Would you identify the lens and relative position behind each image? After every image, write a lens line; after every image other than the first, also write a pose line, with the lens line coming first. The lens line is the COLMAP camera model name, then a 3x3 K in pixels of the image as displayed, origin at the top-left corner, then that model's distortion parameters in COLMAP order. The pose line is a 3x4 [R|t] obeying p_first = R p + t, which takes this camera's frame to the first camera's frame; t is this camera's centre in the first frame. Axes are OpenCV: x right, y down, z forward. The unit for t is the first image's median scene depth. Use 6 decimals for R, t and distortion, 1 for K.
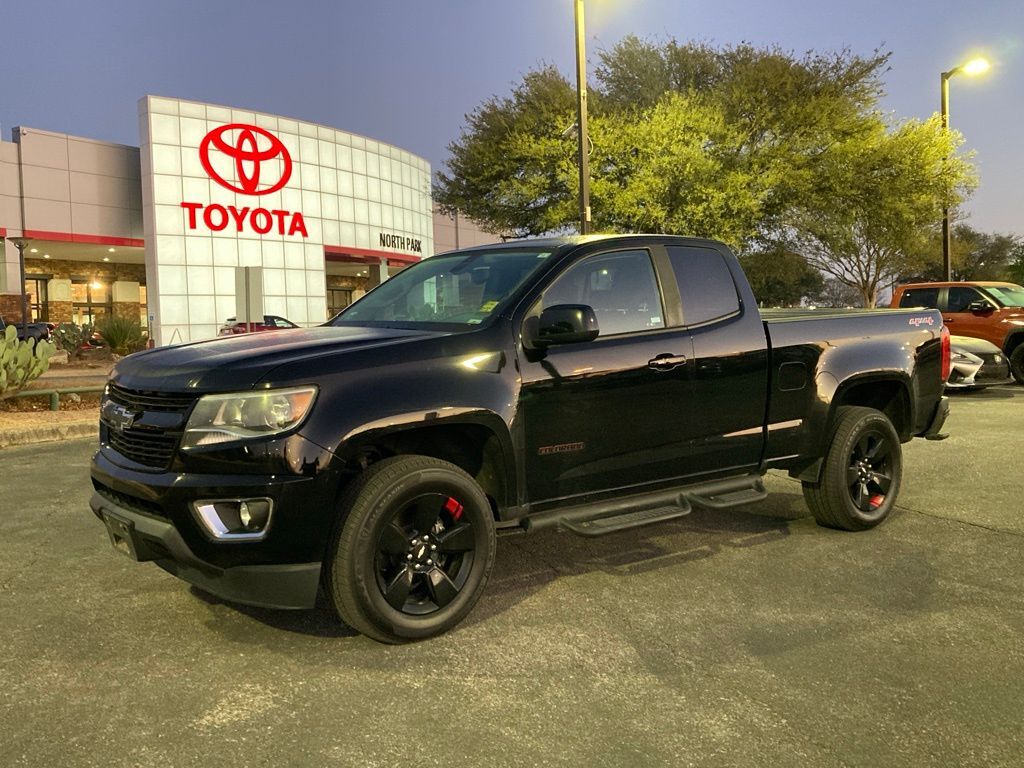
lens RADIAL K [[1074.4, 0, 512.0], [0, 1074.4, 384.0], [0, 0, 1]] dist [0.014805, 0.036462]
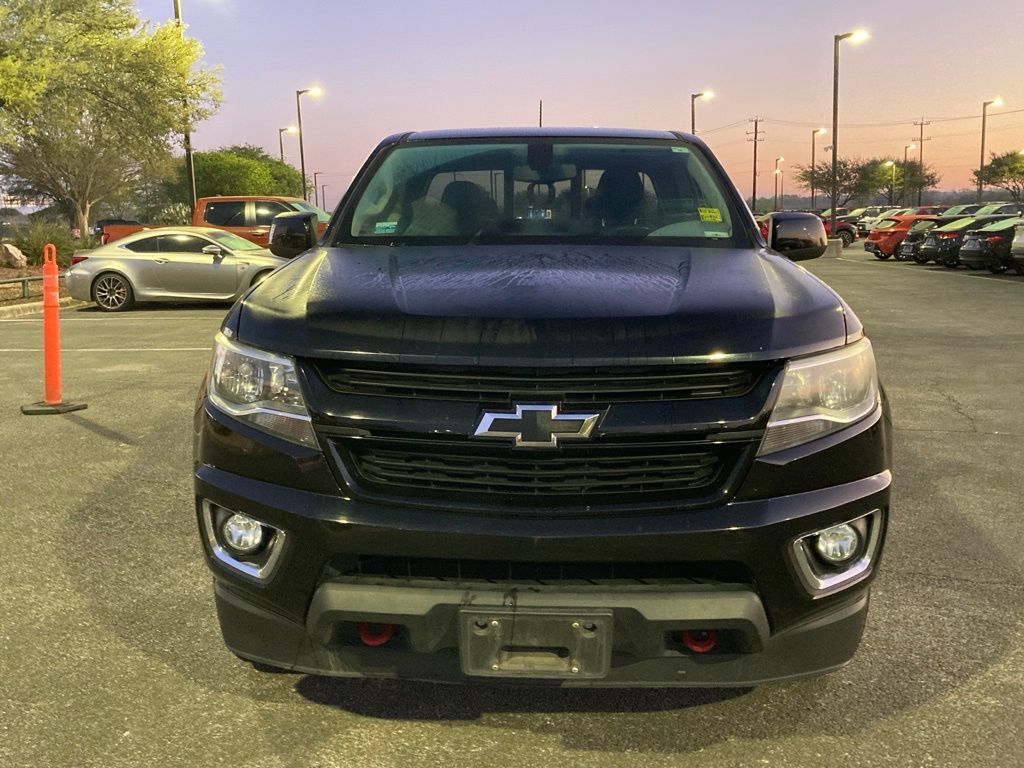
lens RADIAL K [[1074.4, 0, 512.0], [0, 1074.4, 384.0], [0, 0, 1]] dist [0.014805, 0.036462]
pose [[0.643271, -0.119247, 0.756295, -0.706412], [0.061736, 0.992659, 0.104005, -0.040410], [-0.763145, -0.020213, 0.645911, 0.618284]]
